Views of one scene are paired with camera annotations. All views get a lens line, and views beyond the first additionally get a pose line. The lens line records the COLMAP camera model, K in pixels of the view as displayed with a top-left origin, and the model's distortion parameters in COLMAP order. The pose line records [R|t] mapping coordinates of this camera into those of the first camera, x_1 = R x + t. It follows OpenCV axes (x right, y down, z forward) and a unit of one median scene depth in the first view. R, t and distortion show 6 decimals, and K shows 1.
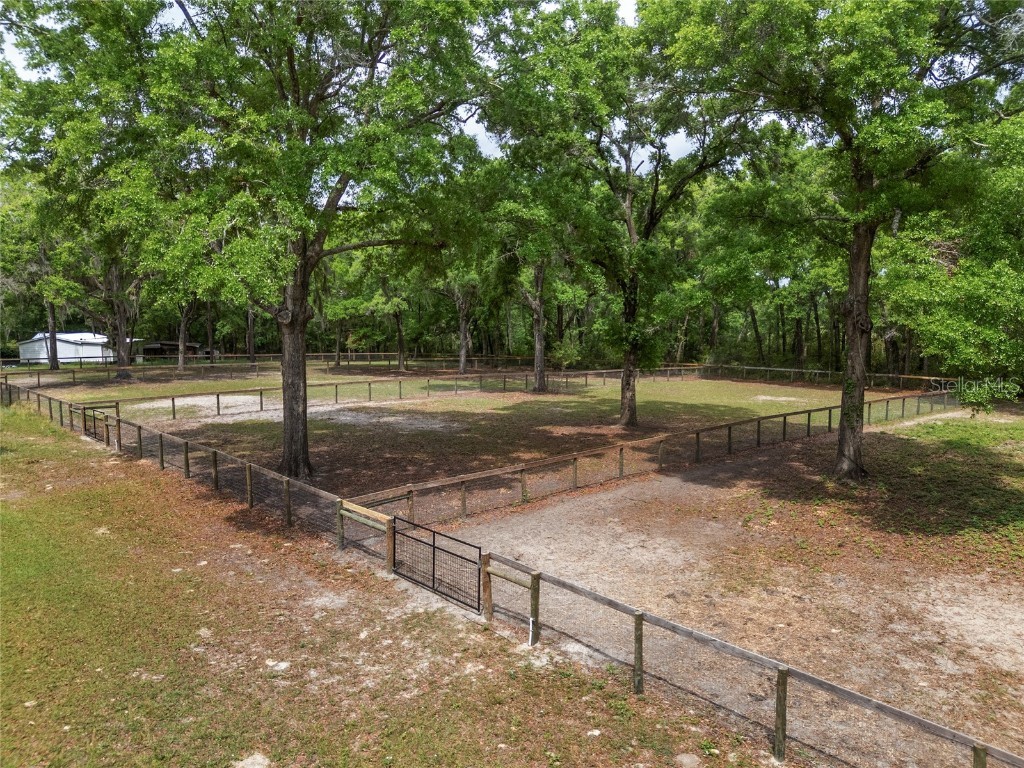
lens RADIAL K [[758.5, 0, 512.0], [0, 758.5, 384.0], [0, 0, 1]] dist [0.069929, -0.065346]
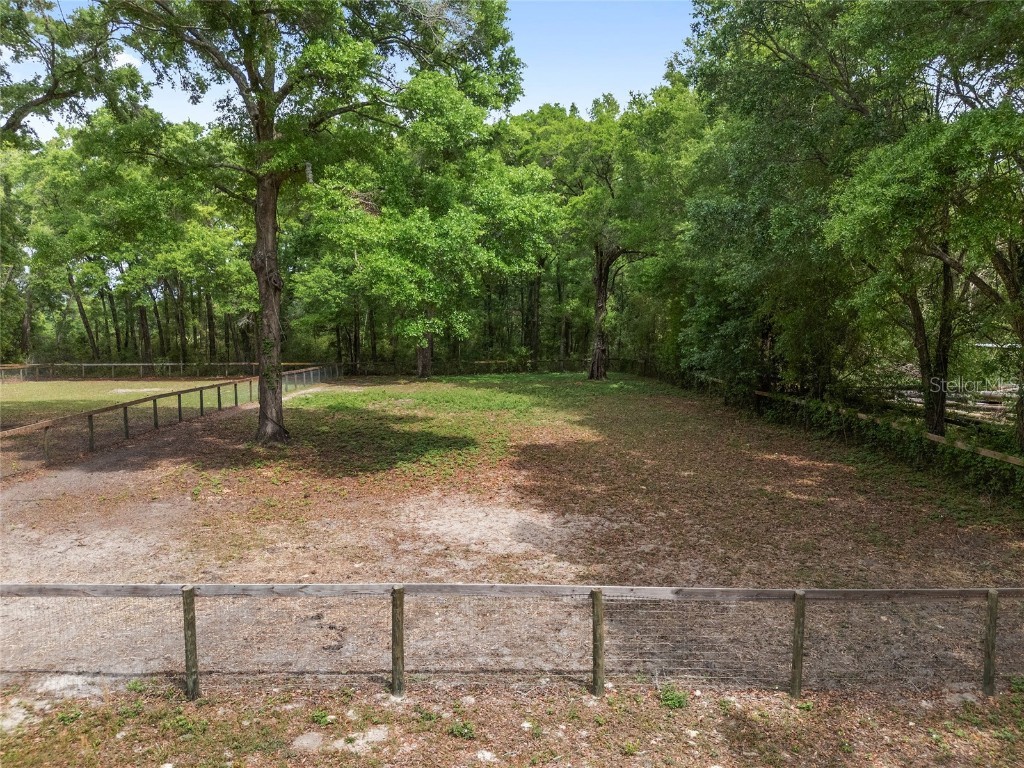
lens RADIAL K [[758.5, 0, 512.0], [0, 758.5, 384.0], [0, 0, 1]] dist [0.069929, -0.065346]
pose [[0.662102, -0.066828, 0.746428, -0.112147], [0.078283, 0.996735, 0.019799, 0.081714], [-0.745314, 0.045324, 0.665172, 0.195597]]
